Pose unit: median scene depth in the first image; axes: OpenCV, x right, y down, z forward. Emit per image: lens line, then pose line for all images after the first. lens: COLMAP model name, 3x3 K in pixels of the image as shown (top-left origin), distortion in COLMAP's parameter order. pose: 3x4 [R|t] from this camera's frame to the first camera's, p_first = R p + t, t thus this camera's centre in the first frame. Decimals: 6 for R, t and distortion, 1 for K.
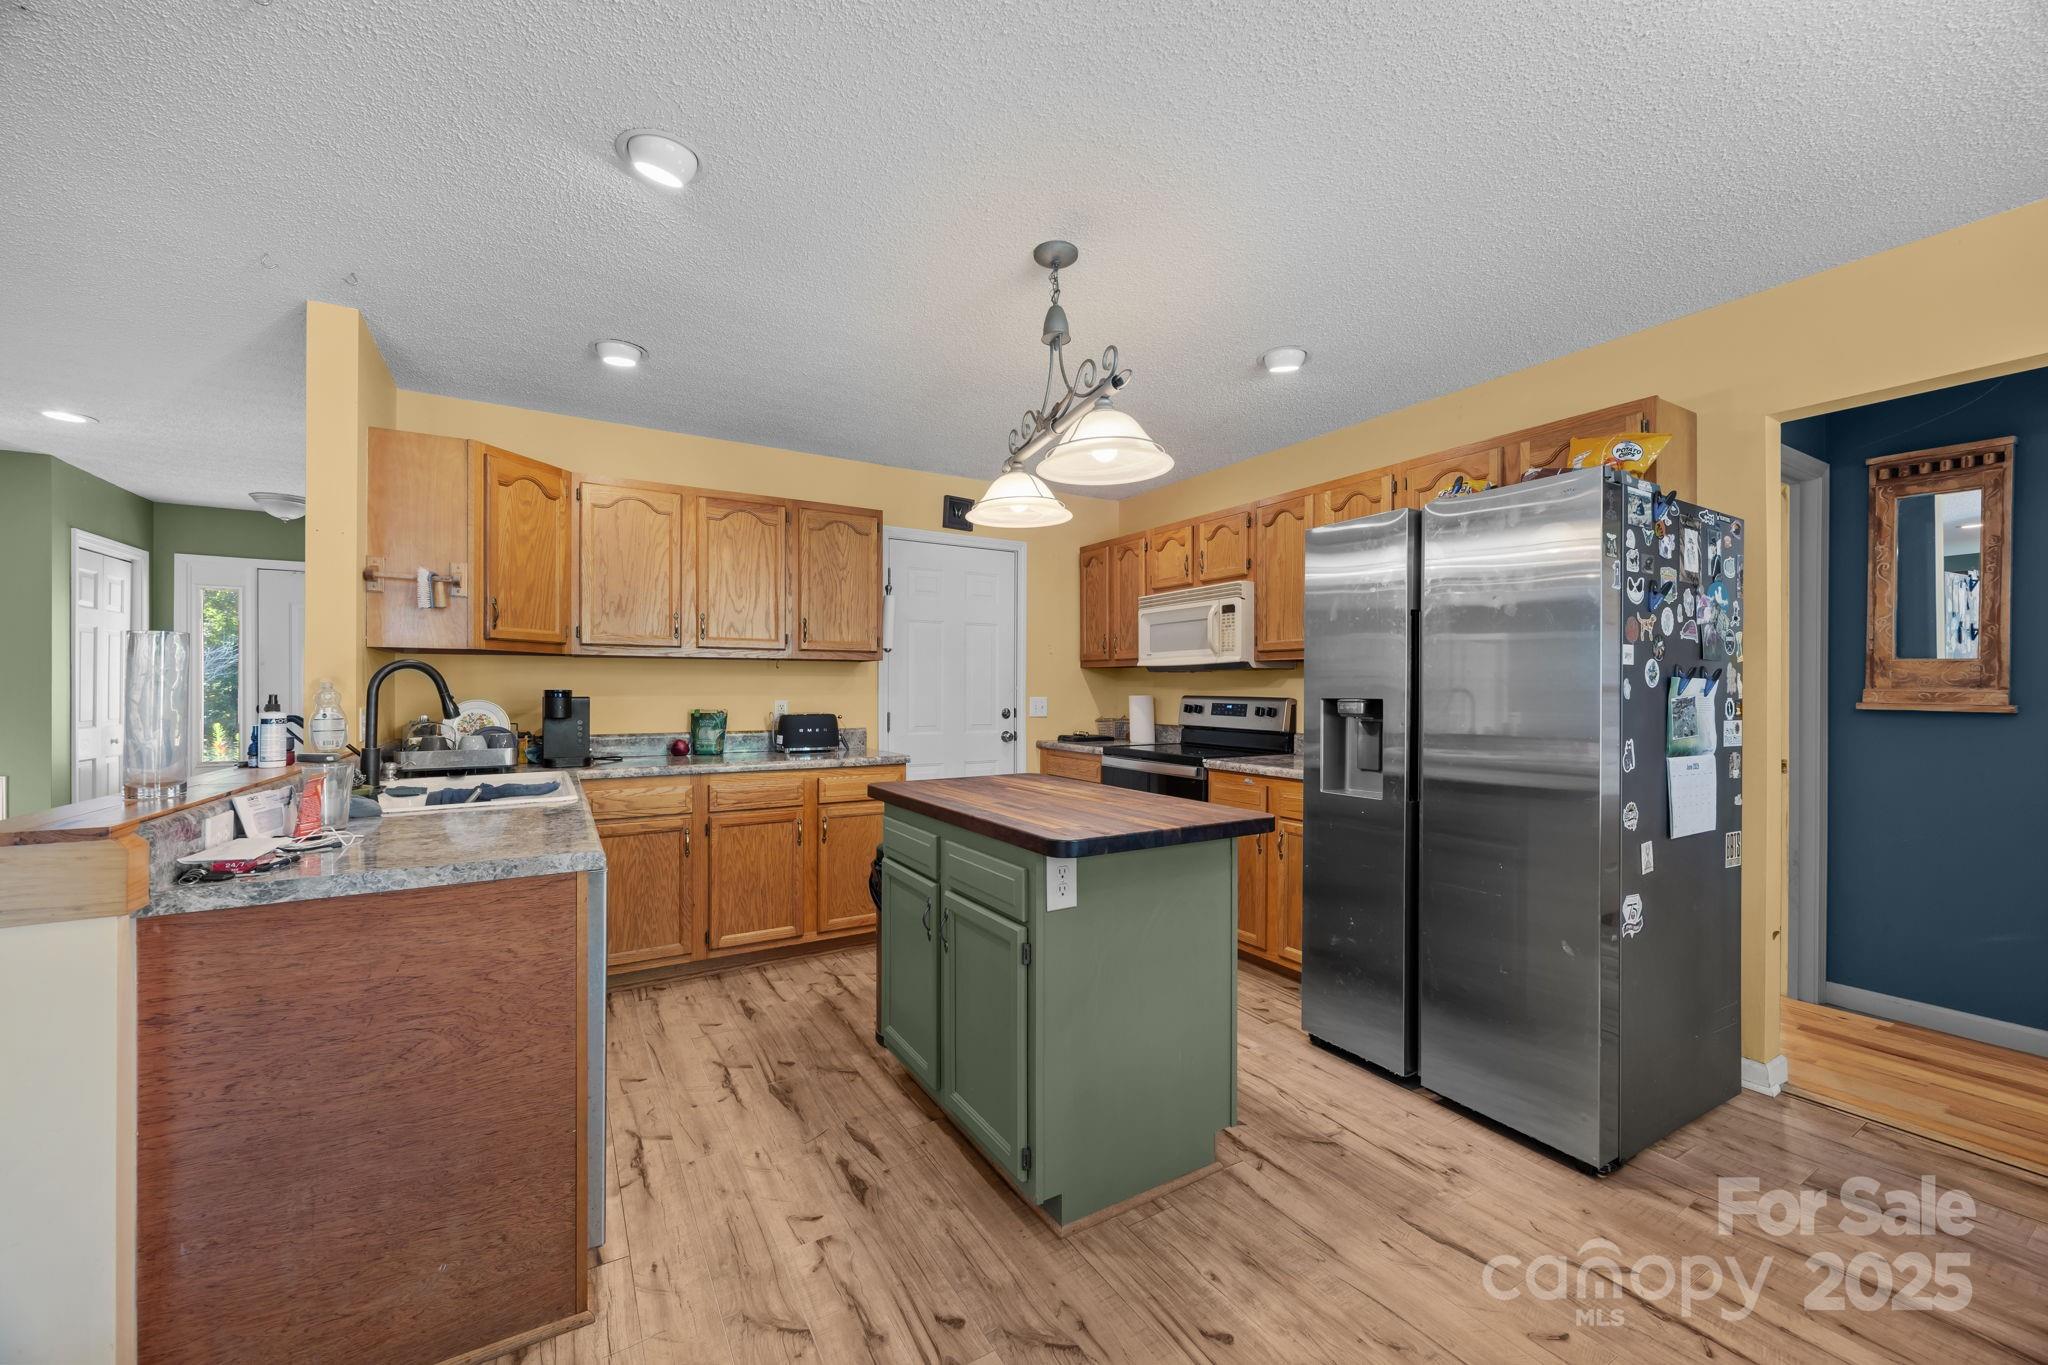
lens RADIAL K [[786.5, 0, 1025.1], [0, 786.5, 687.6], [0, 0, 1]] dist [0.001348, -0.000326]
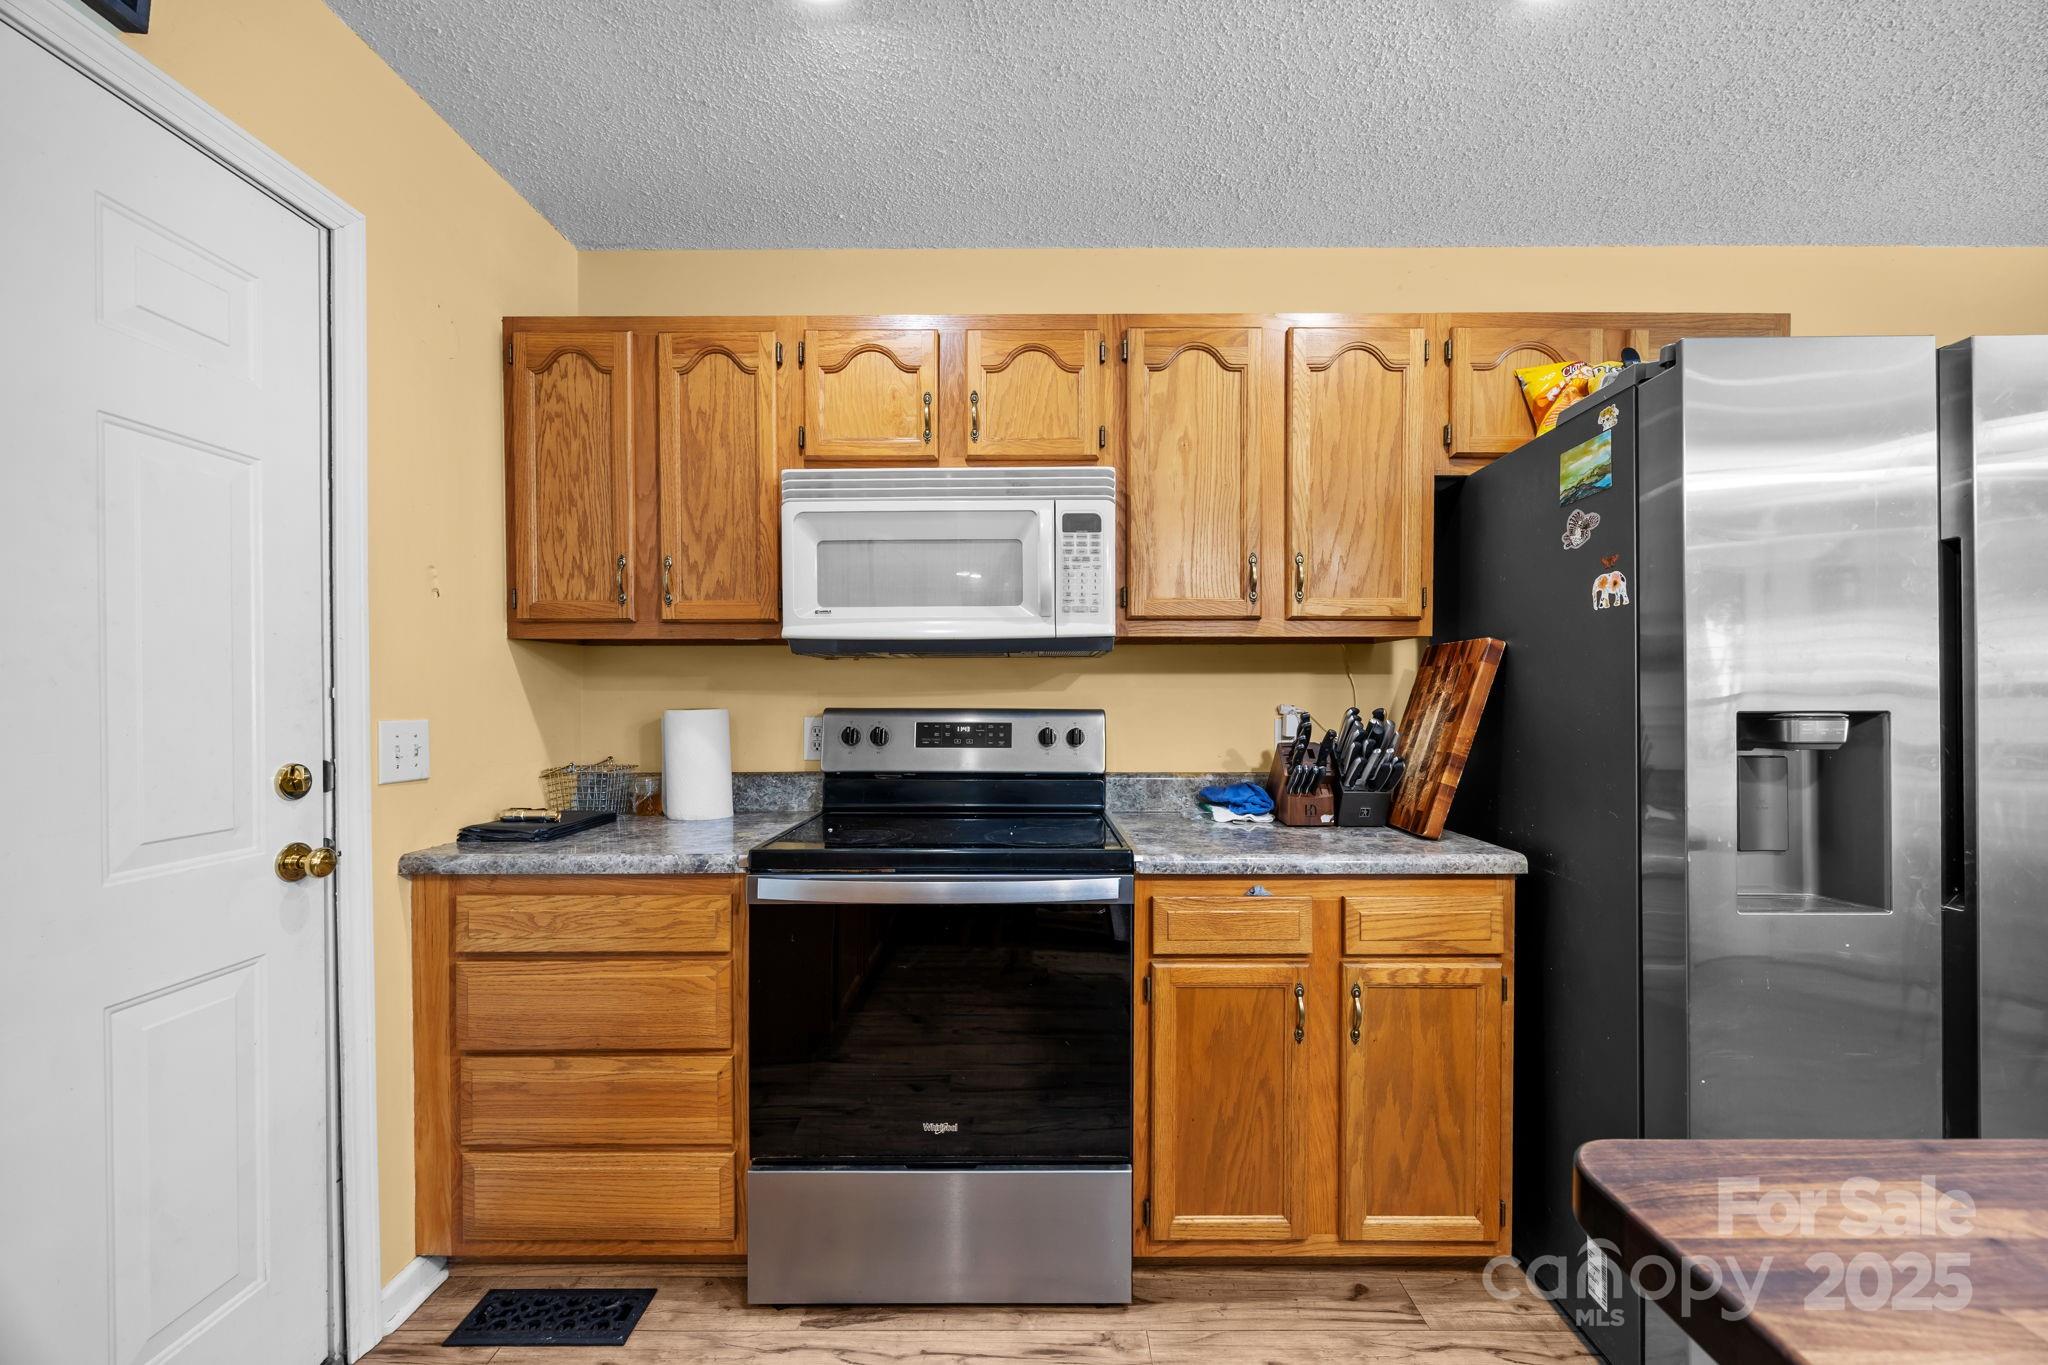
lens RADIAL K [[786.5, 0, 1021.6], [0, 786.5, 701.4], [0, 0, 1]] dist [0.001348, -0.000326]
pose [[0.518816, -0.008729, 0.854841, -0.162975], [0.002469, 0.999959, 0.008713, 0.002745], [-0.854882, -0.002410, 0.518816, 0.781871]]
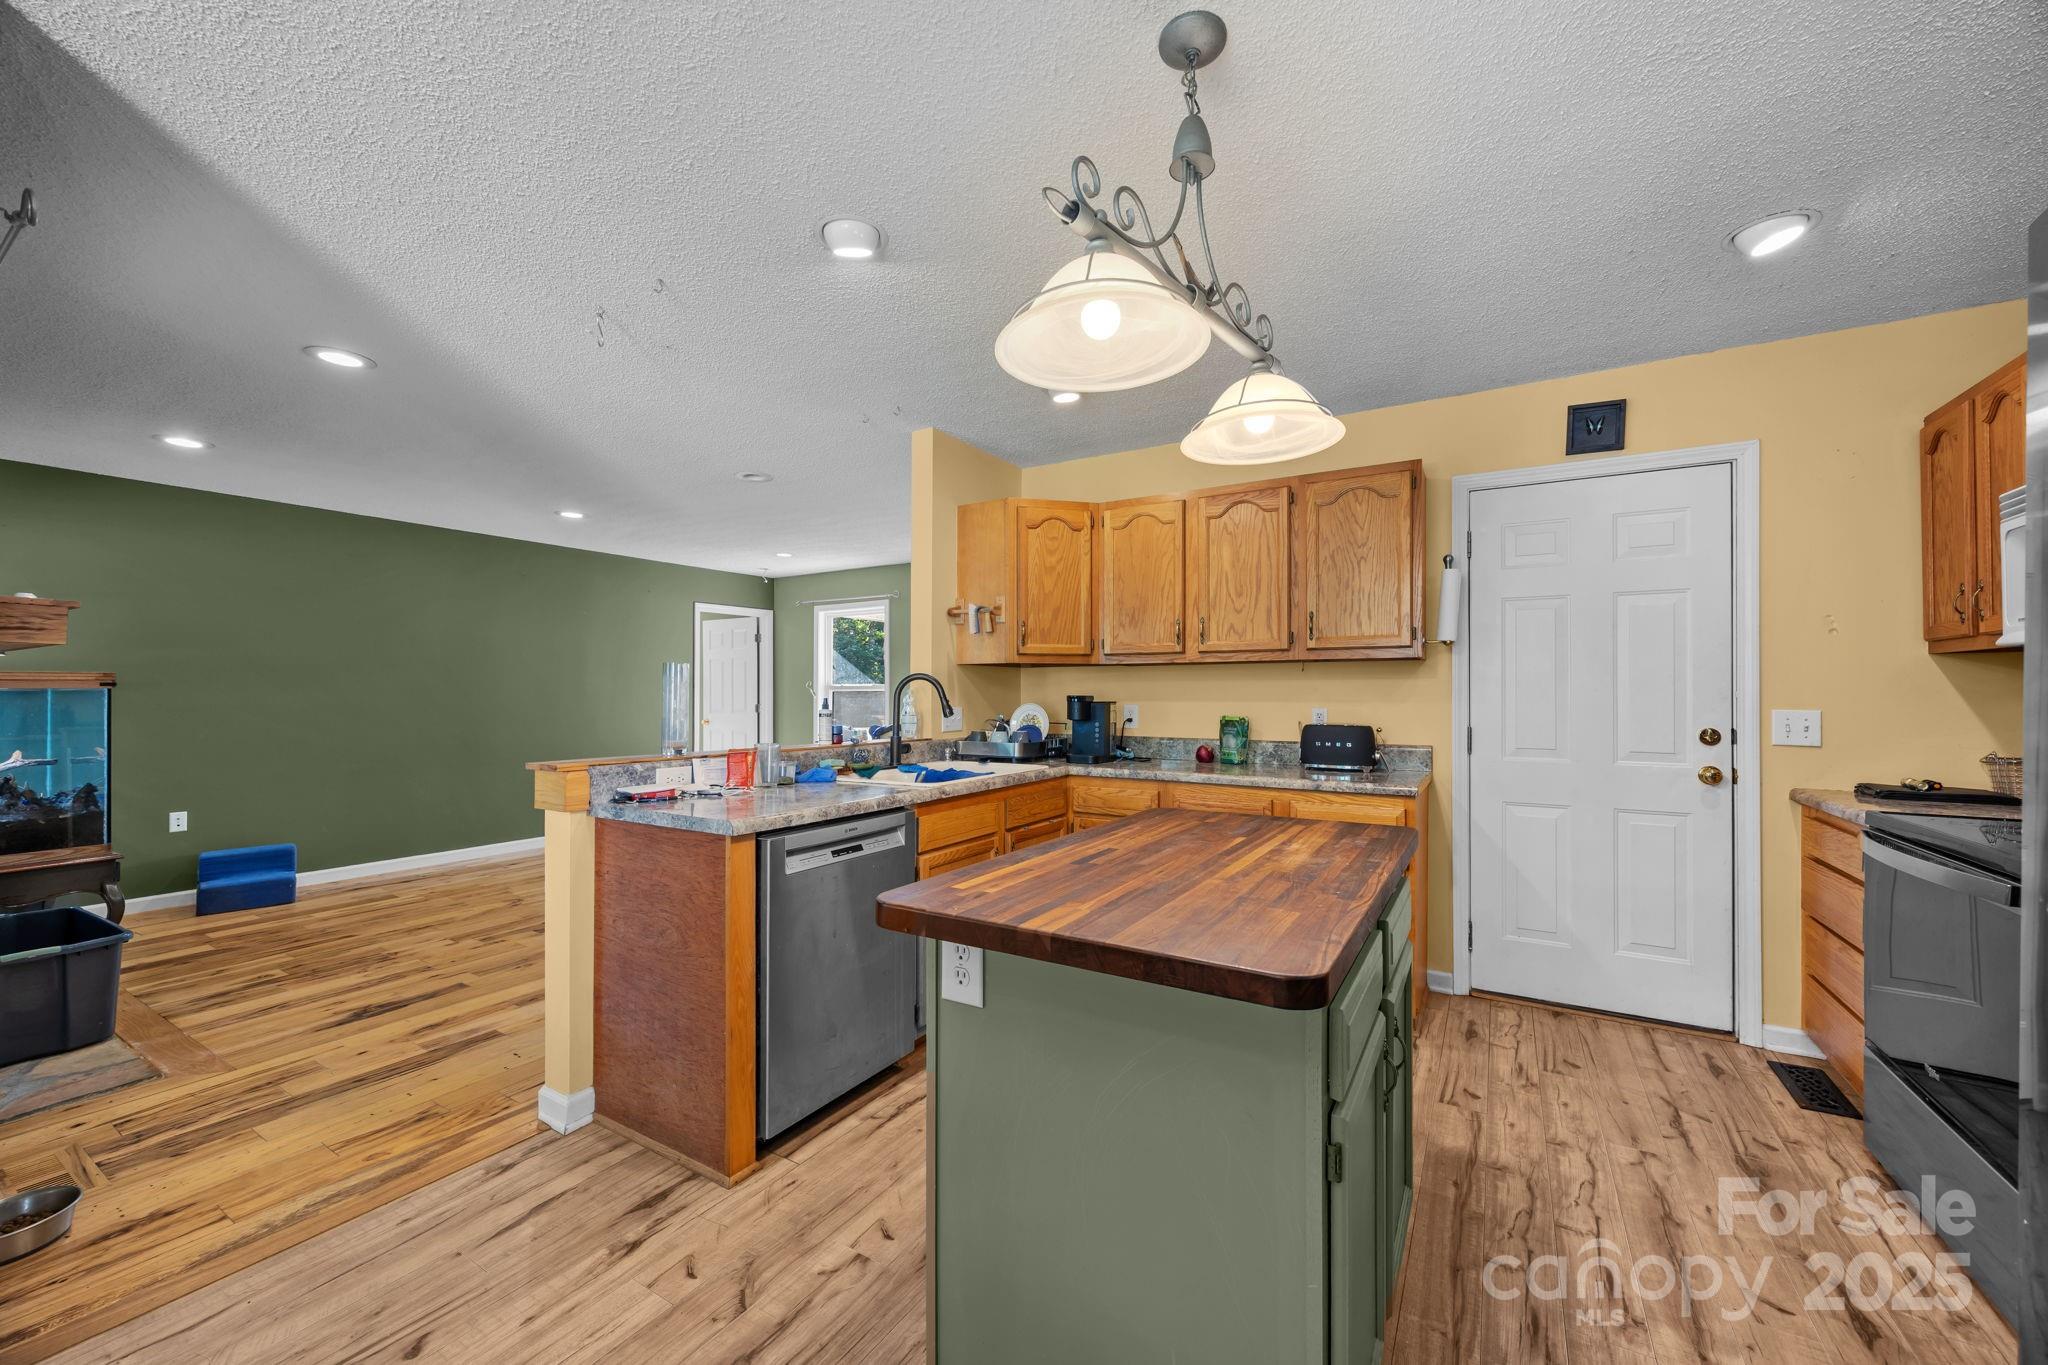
lens RADIAL K [[786.5, 0, 1027.6], [0, 786.5, 688.4], [0, 0, 1]] dist [0.001348, -0.000326]
pose [[0.467448, -0.006244, -0.883998, 0.325248], [0.000301, 0.999976, -0.006904, 0.000379], [0.884020, 0.002961, 0.467439, 0.330965]]
